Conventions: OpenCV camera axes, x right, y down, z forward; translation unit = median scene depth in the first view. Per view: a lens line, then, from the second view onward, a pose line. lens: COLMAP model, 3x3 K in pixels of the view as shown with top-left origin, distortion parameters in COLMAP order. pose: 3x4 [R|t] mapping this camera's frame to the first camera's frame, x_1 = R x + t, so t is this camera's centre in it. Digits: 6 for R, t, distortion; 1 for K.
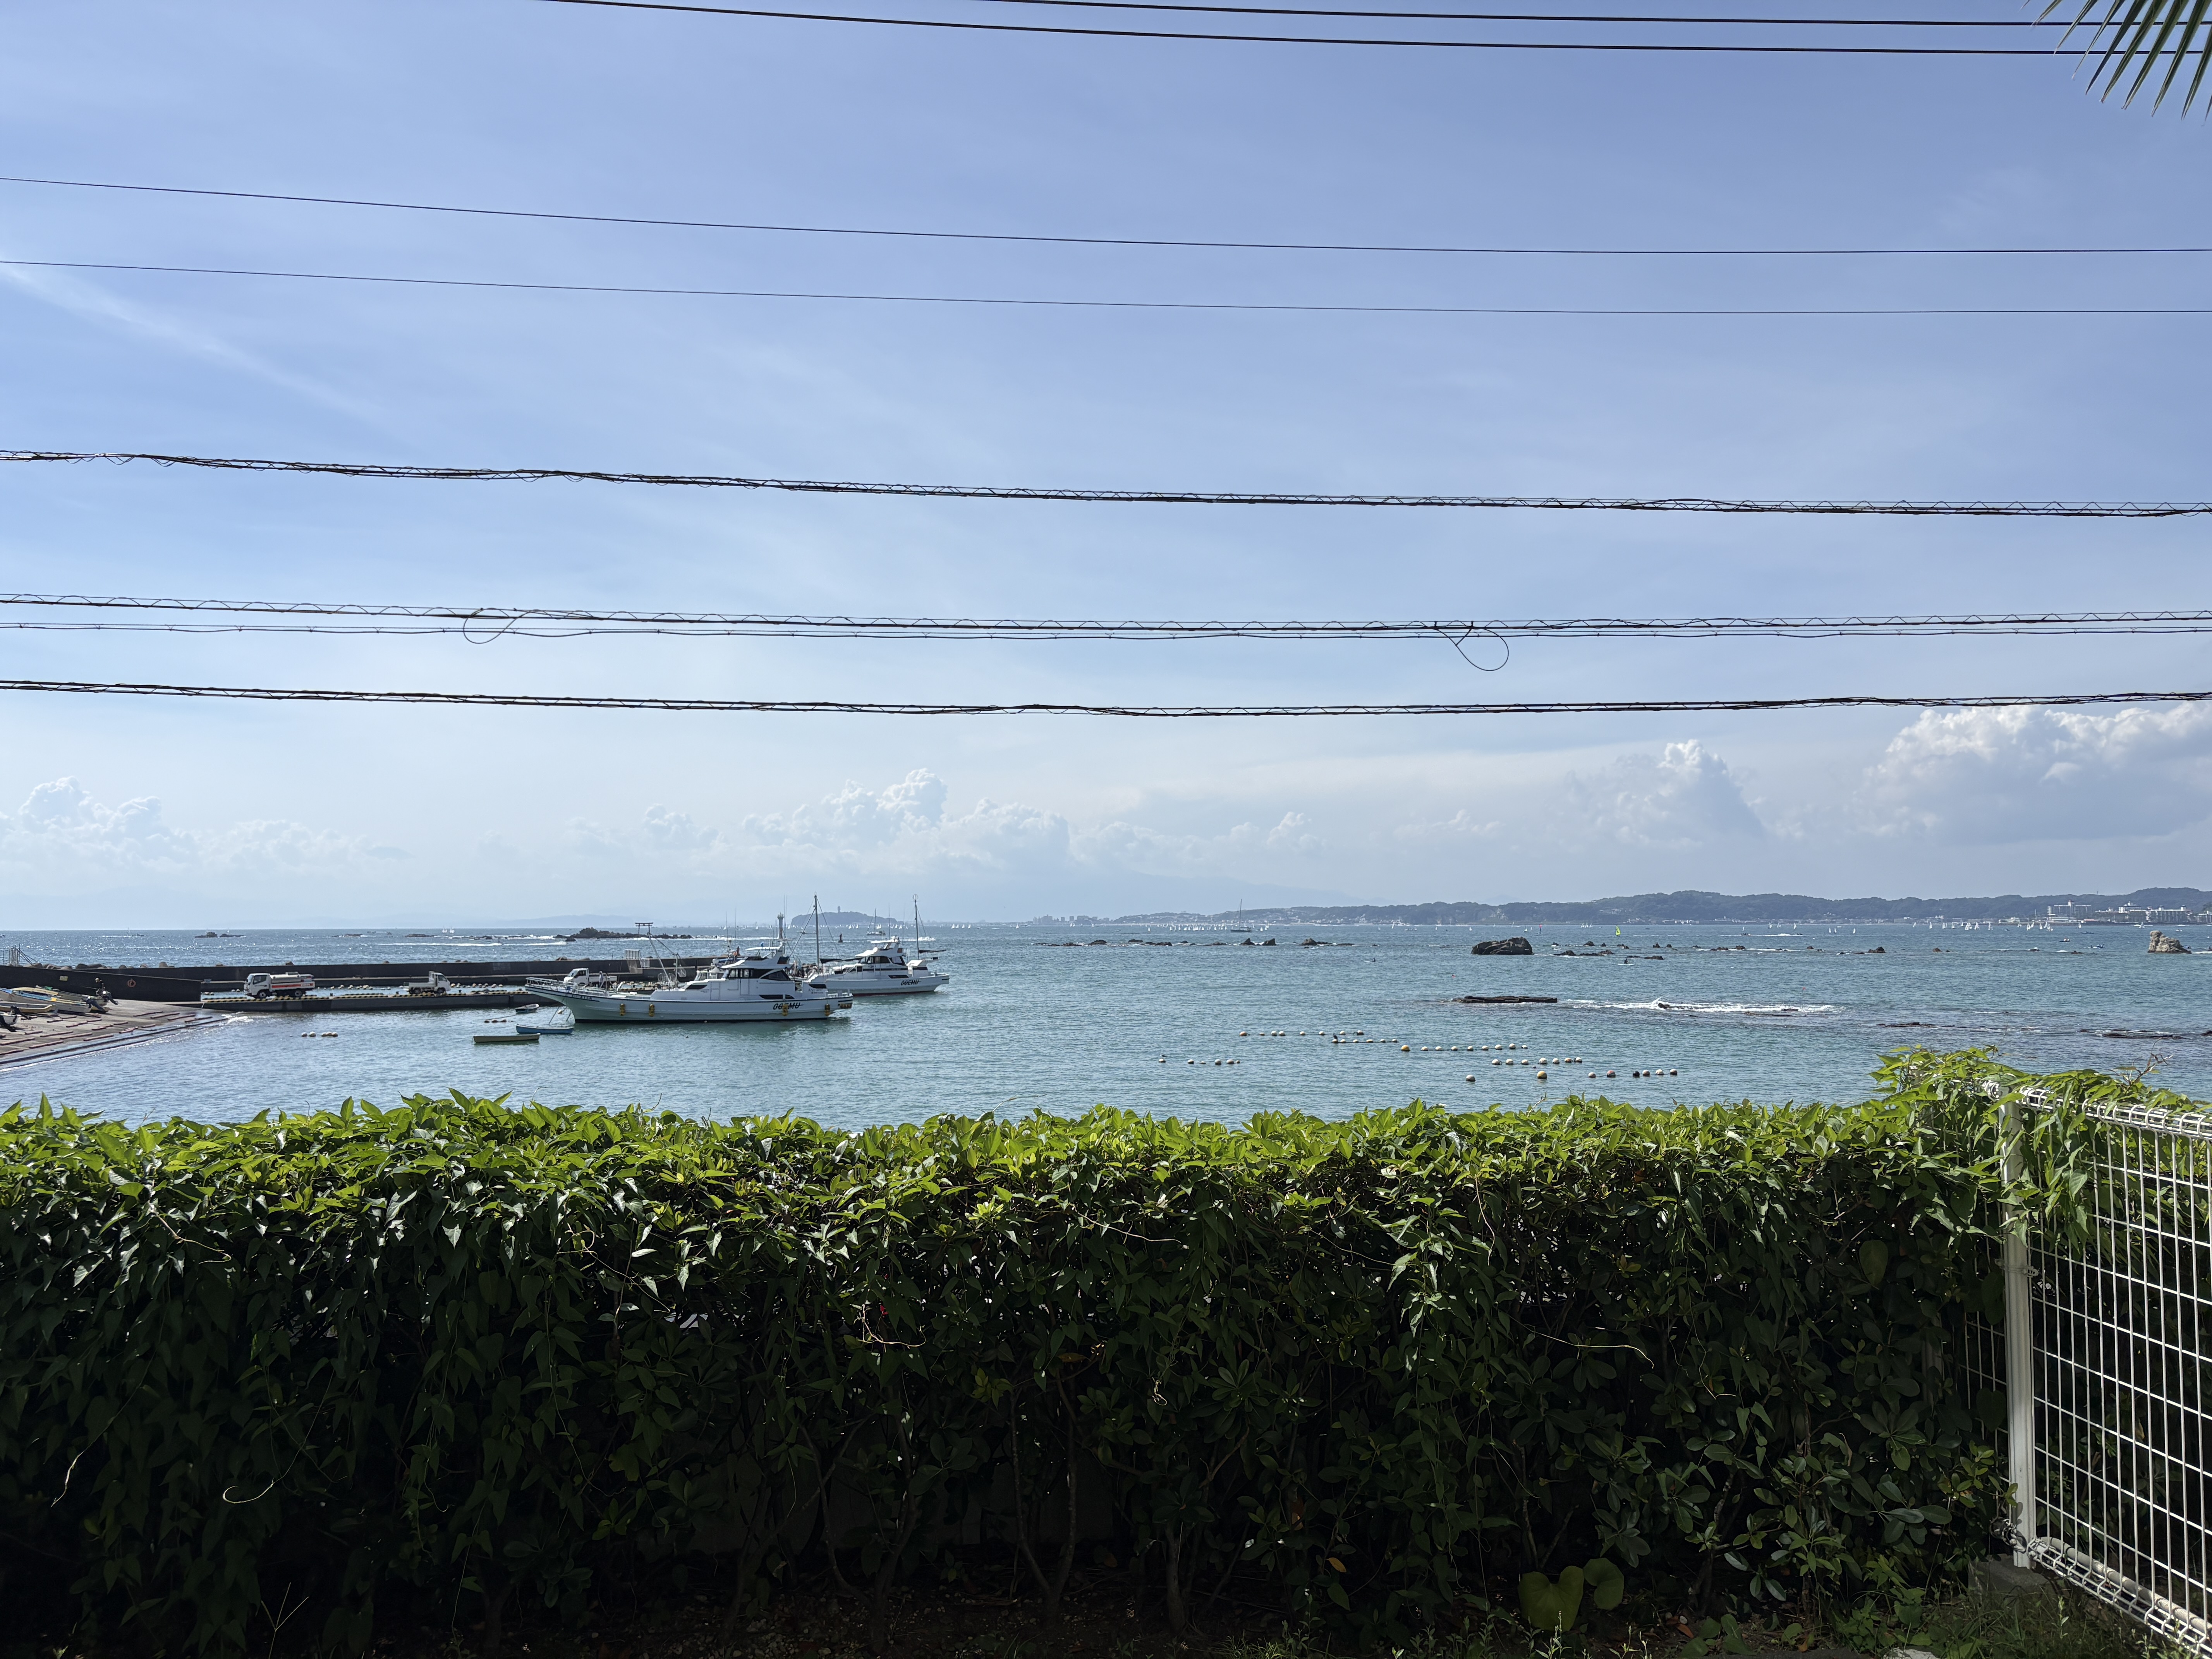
lens RADIAL K [[1647.2, 0, 1106.0], [0, 1647.2, 829.5], [0, 0, 1]] dist [0.006319, 0.003571]
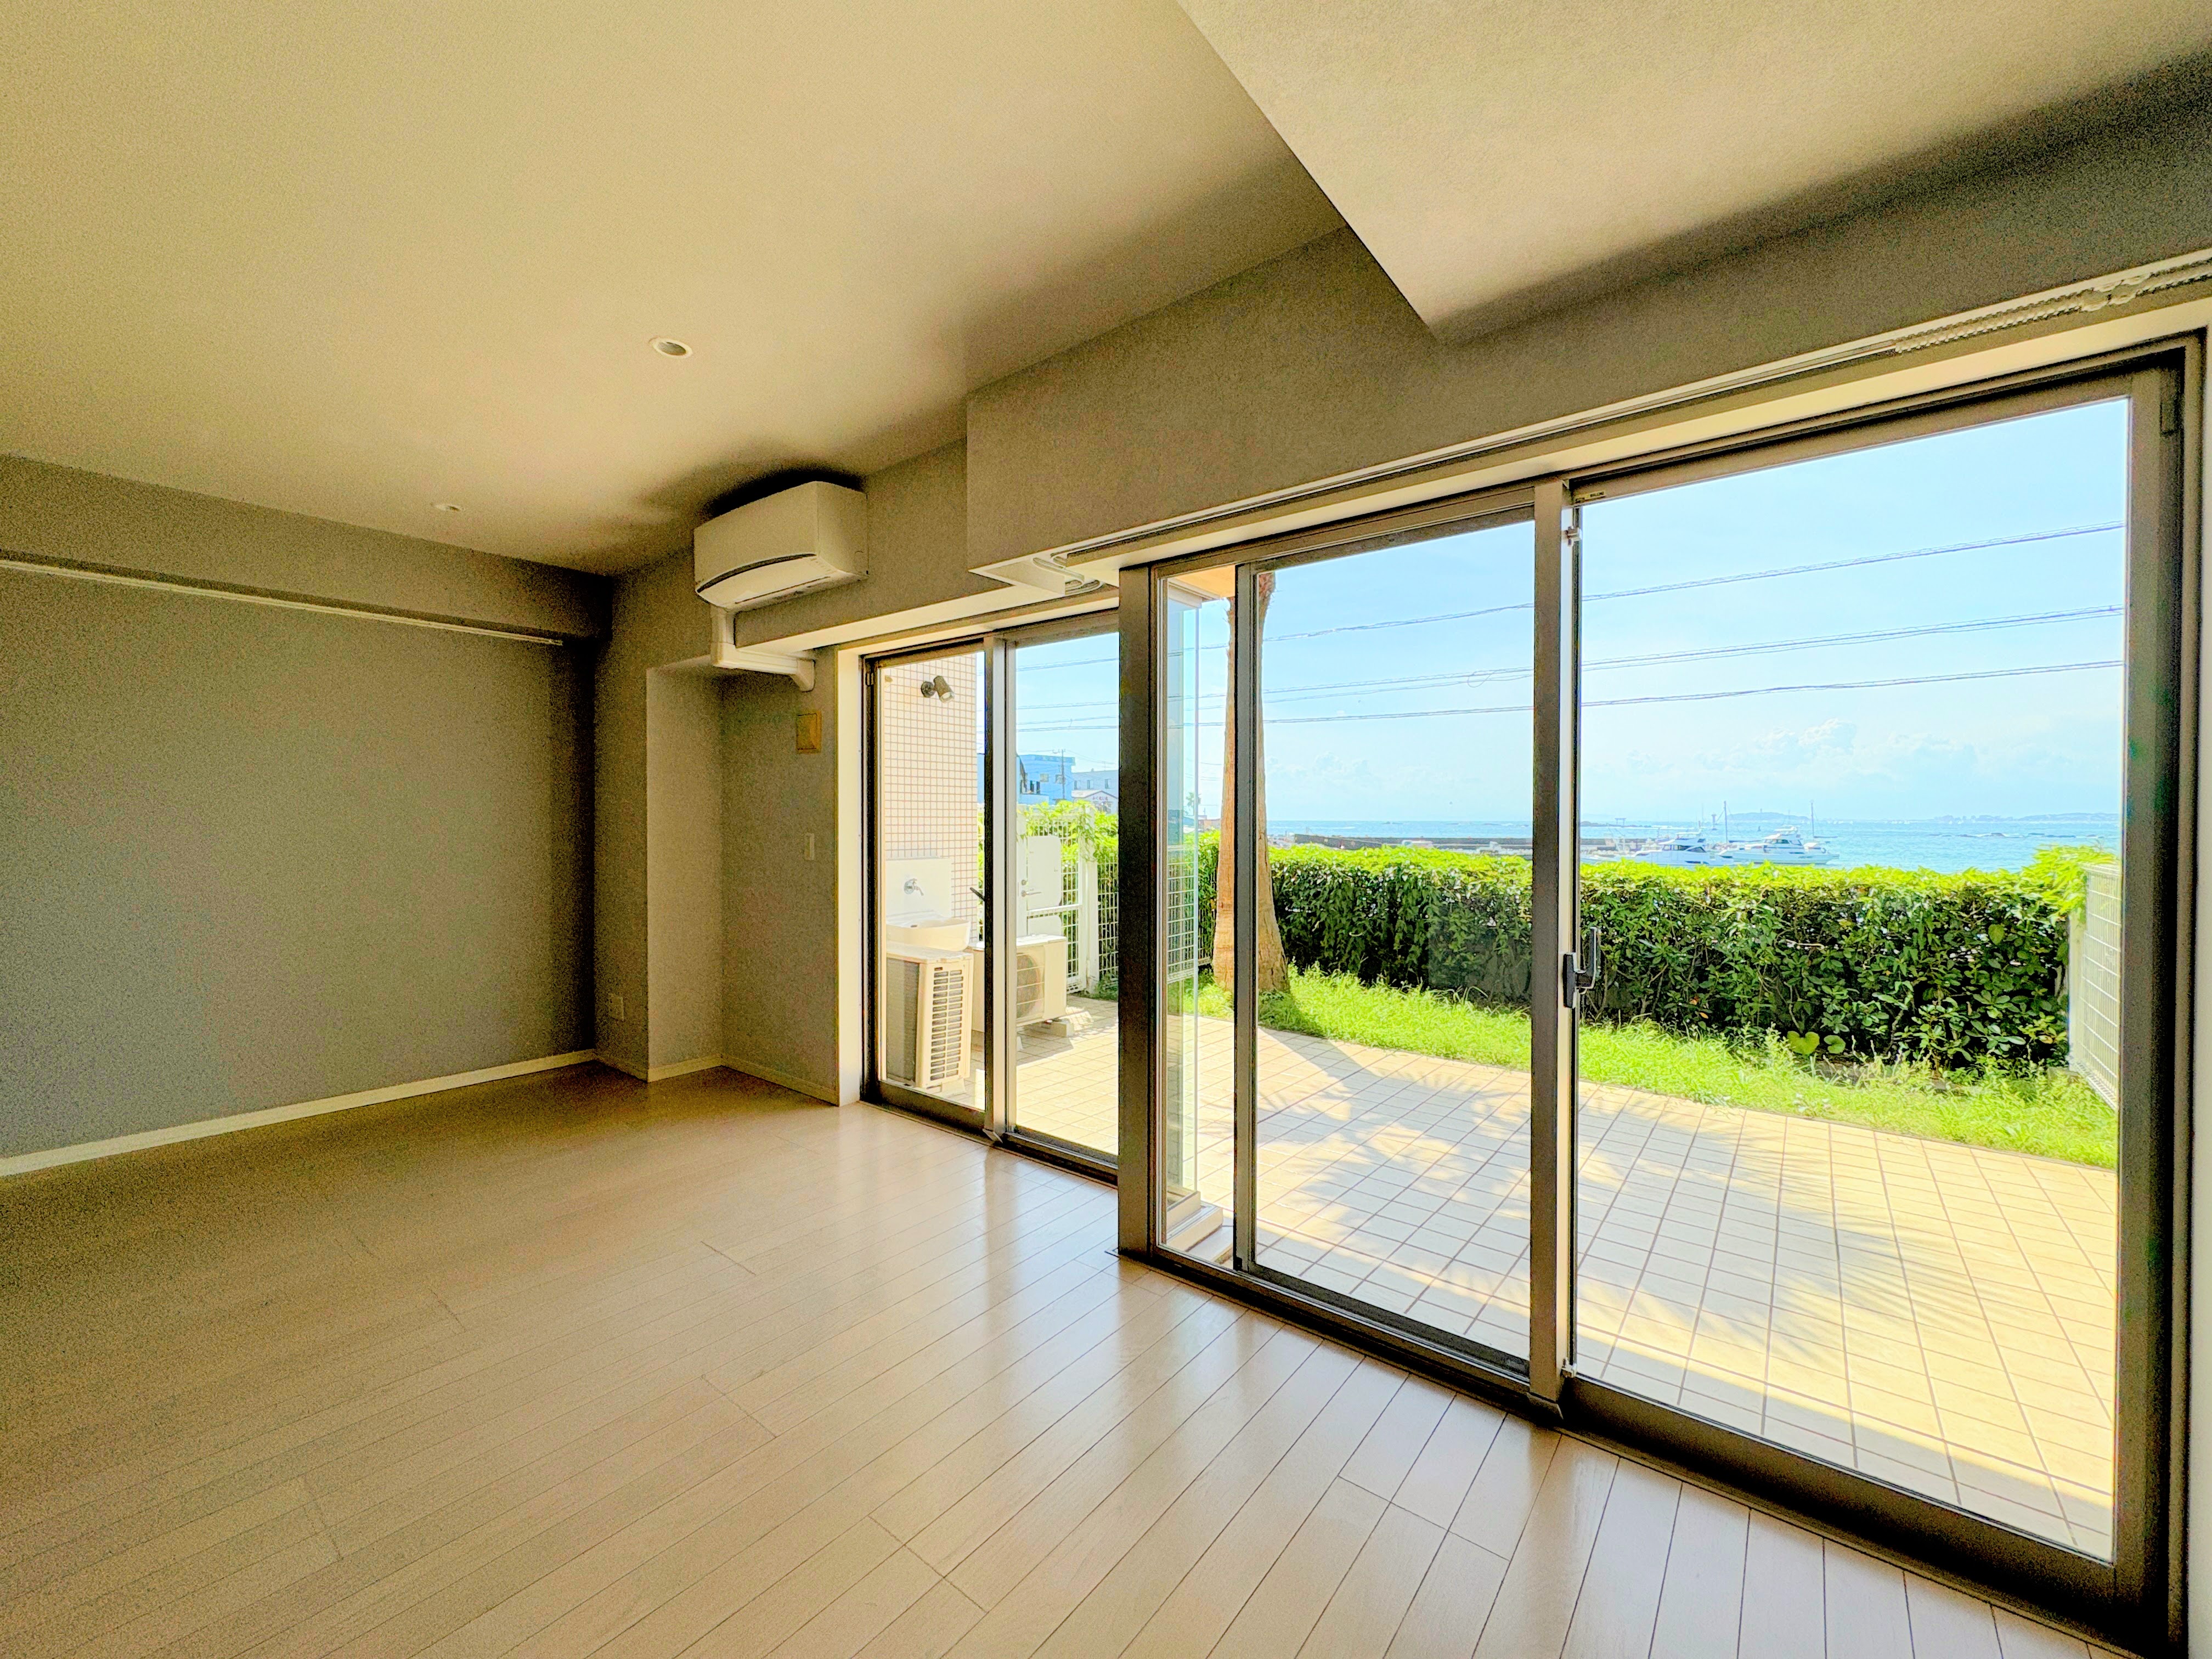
lens RADIAL K [[888.1, 0, 1110.8], [0, 888.1, 829.0], [0, 0, 1]] dist [0.001461, -0.000269]
pose [[0.696858, 0.010425, -0.717134, 0.514828], [0.037362, 0.998009, 0.050813, 0.007583], [0.716236, -0.062203, 0.695081, -0.767749]]
